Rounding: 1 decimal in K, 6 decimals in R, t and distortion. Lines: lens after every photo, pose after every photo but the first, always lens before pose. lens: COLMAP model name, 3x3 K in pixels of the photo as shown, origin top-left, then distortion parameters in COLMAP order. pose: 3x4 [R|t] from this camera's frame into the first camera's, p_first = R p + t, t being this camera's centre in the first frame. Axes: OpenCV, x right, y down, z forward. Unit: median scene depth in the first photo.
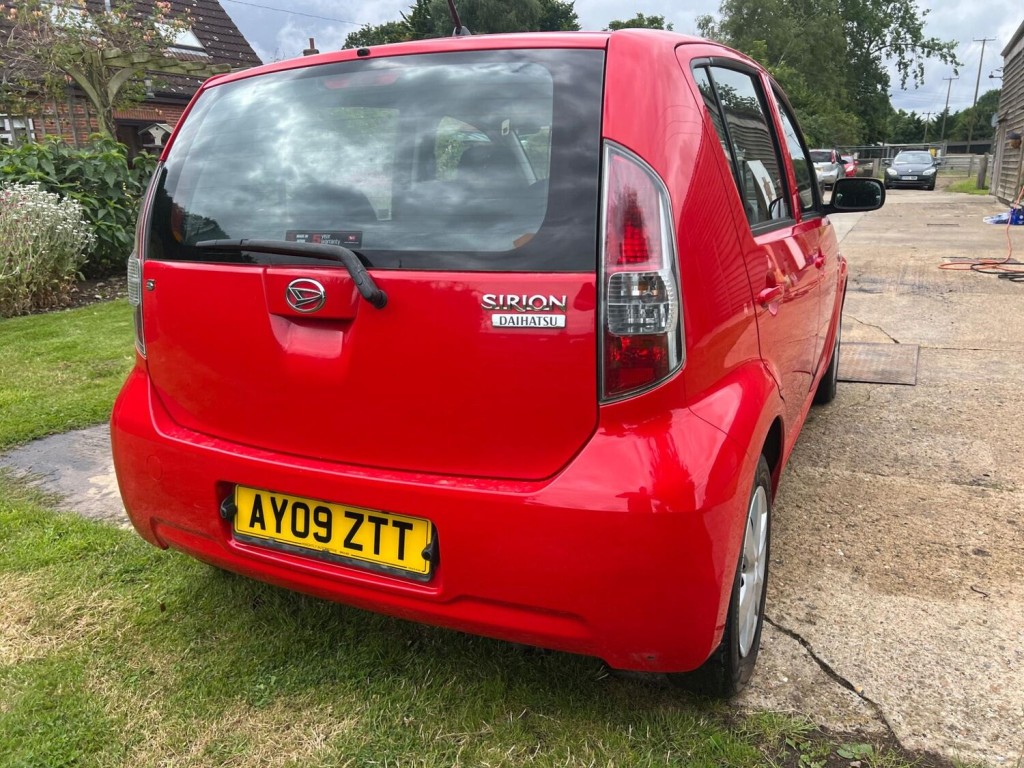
lens RADIAL K [[775.9, 0, 511.0], [0, 775.9, 386.1], [0, 0, 1]] dist [0.056647, -0.061297]
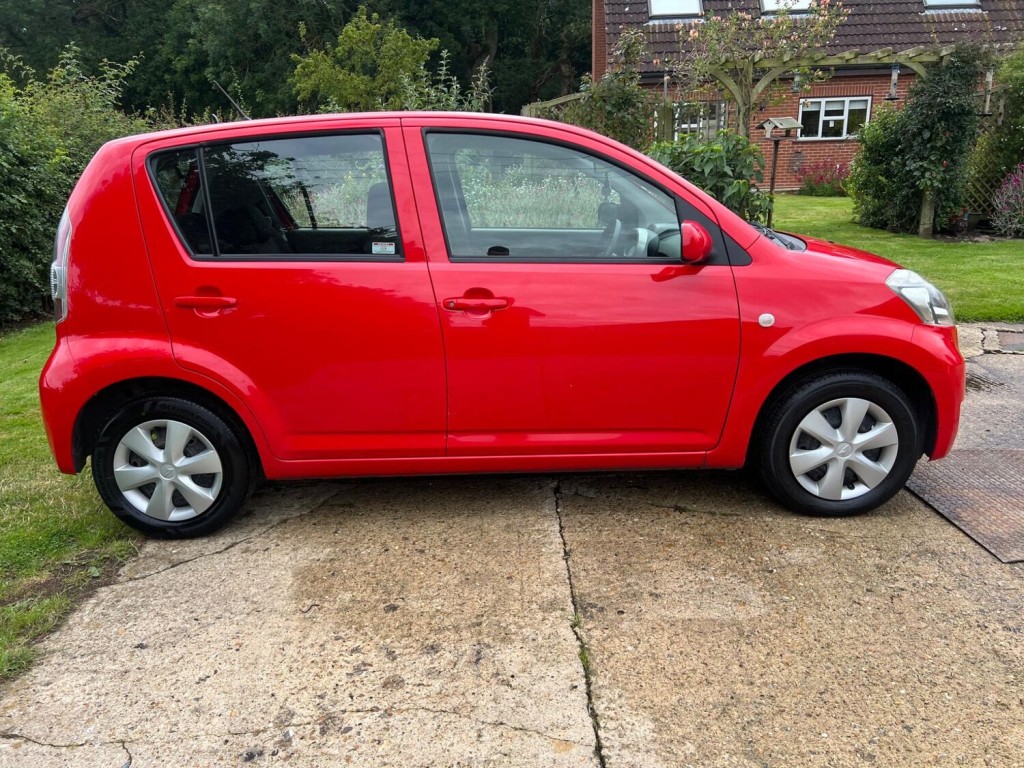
lens RADIAL K [[775.9, 0, 507.9], [0, 775.9, 387.6], [0, 0, 1]] dist [0.056647, -0.061297]
pose [[0.437384, 0.258667, -0.861270, 1.782478], [-0.221260, 0.959251, 0.175730, -0.326952], [0.871630, 0.113703, 0.476794, 0.769483]]
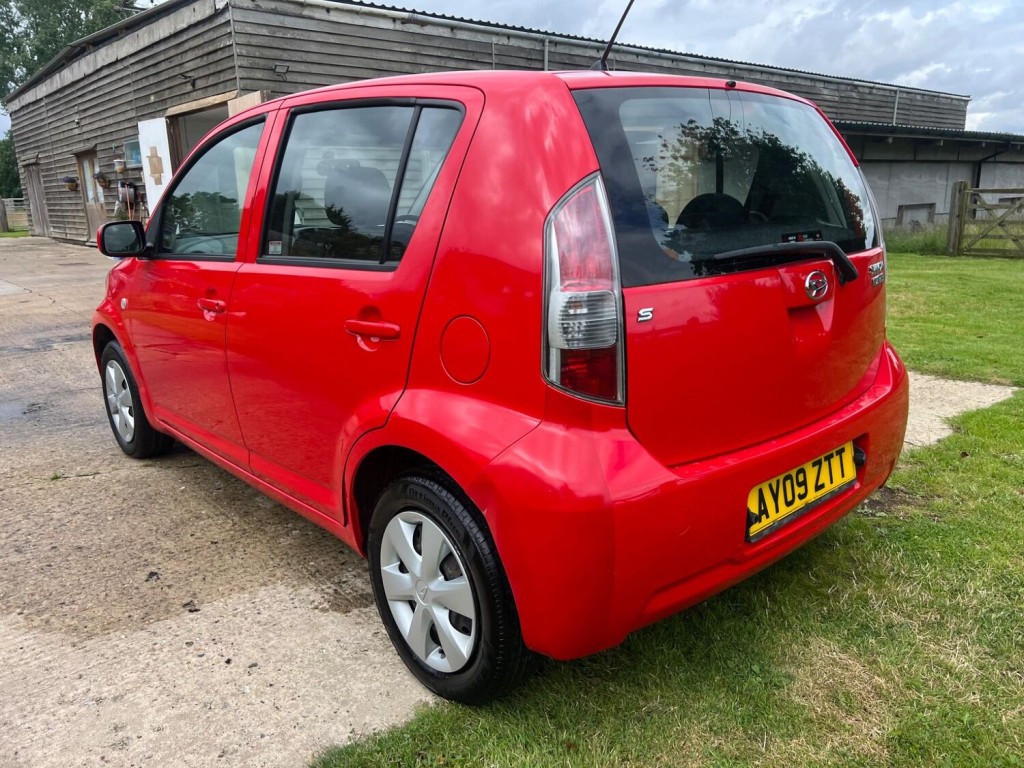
lens RADIAL K [[775.9, 0, 506.8], [0, 775.9, 386.8], [0, 0, 1]] dist [0.056647, -0.061297]
pose [[0.378763, -0.211452, 0.901014, -1.231210], [0.259058, 0.958856, 0.116125, -0.181560], [-0.888497, 0.189431, 0.417957, 0.754454]]
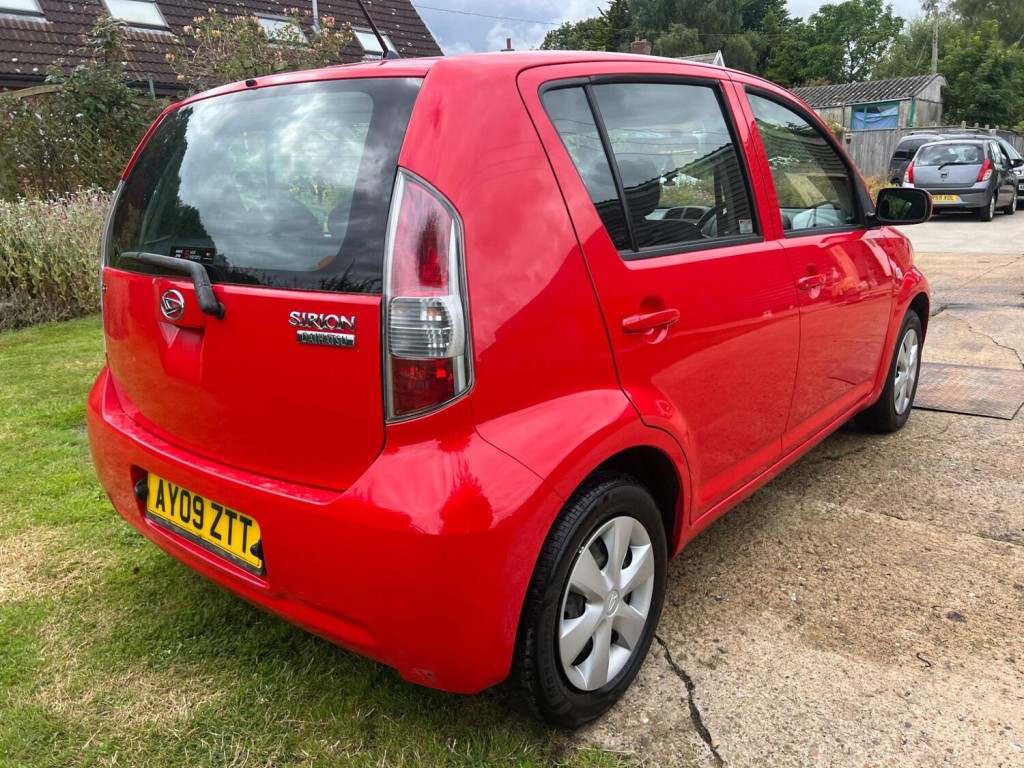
lens RADIAL K [[775.9, 0, 511.1], [0, 775.9, 384.5], [0, 0, 1]] dist [0.056647, -0.061297]
pose [[0.970425, 0.061500, -0.233438, 0.372217], [-0.060481, 0.998103, 0.011524, -0.036006], [0.233704, 0.002935, 0.972303, 0.026584]]
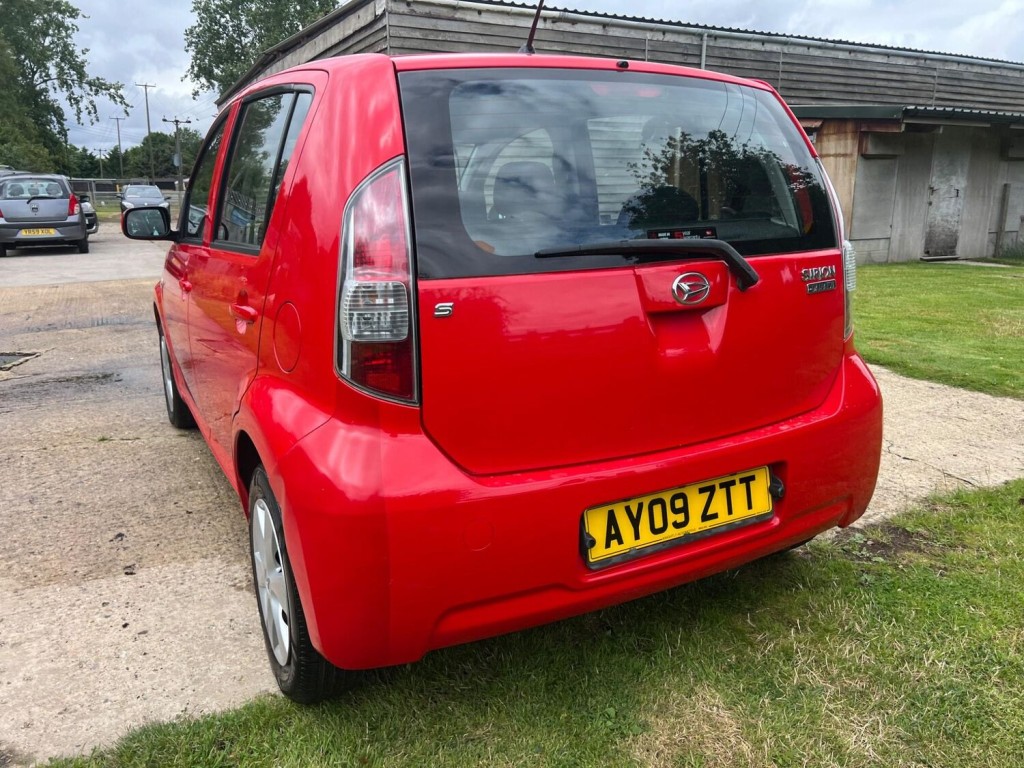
lens RADIAL K [[775.9, 0, 506.6], [0, 775.9, 373.2], [0, 0, 1]] dist [0.056647, -0.061297]
pose [[0.578554, -0.166561, 0.798457, -1.008375], [0.212261, 0.975944, 0.049784, -0.086842], [-0.787541, 0.140679, 0.599991, 0.460334]]
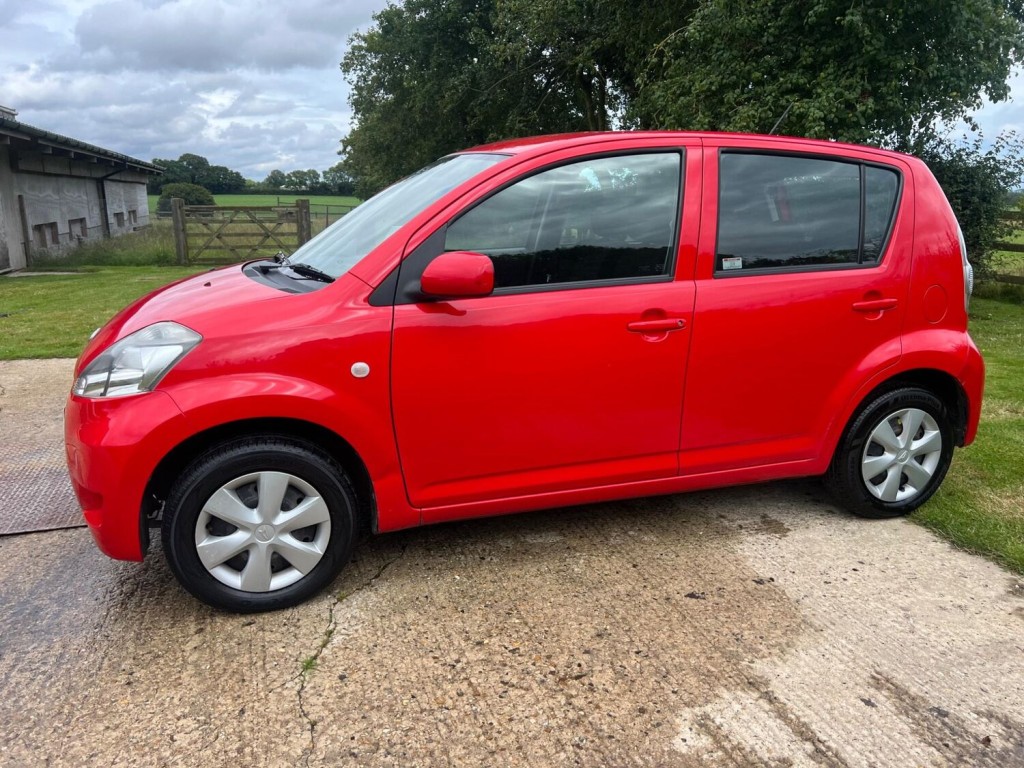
lens RADIAL K [[775.9, 0, 511.2], [0, 775.9, 384.7], [0, 0, 1]] dist [0.056647, -0.061297]
pose [[-0.711227, -0.147953, 0.687216, -0.972102], [0.197691, 0.896048, 0.397512, -0.786633], [-0.674592, 0.418578, -0.608045, 2.760717]]
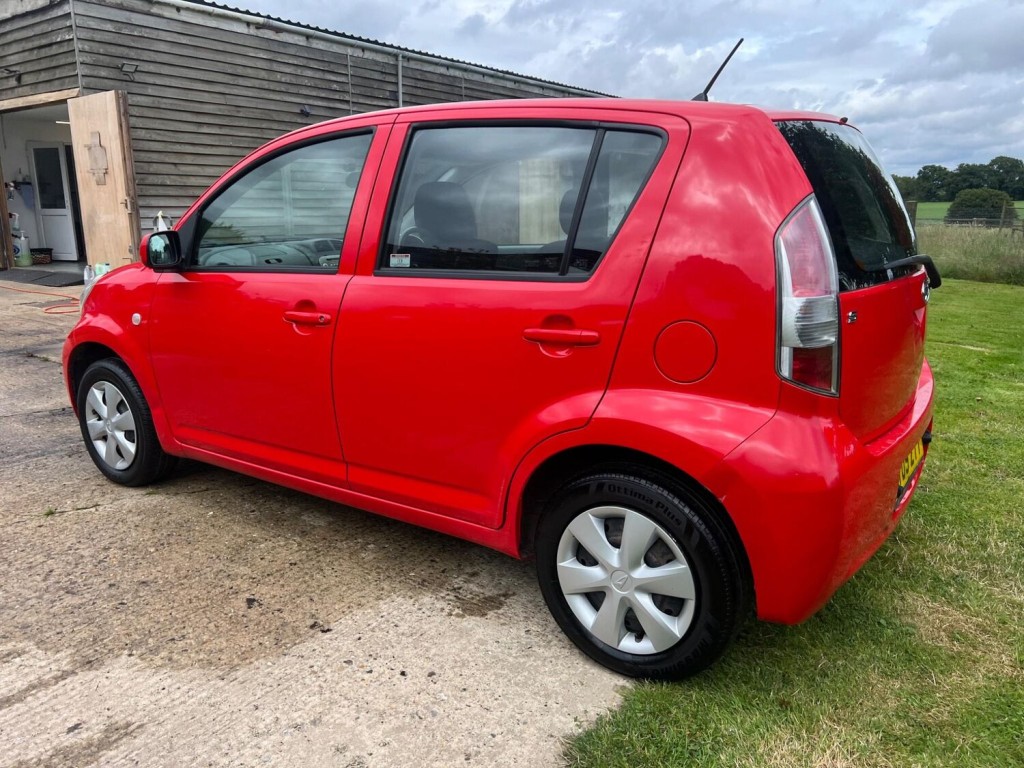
lens RADIAL K [[775.9, 0, 508.4], [0, 775.9, 381.1], [0, 0, 1]] dist [0.056647, -0.061297]
pose [[0.149287, -0.200247, 0.968305, -1.419914], [0.263148, 0.952009, 0.156307, -0.304017], [-0.953135, 0.231473, 0.194817, 1.176337]]
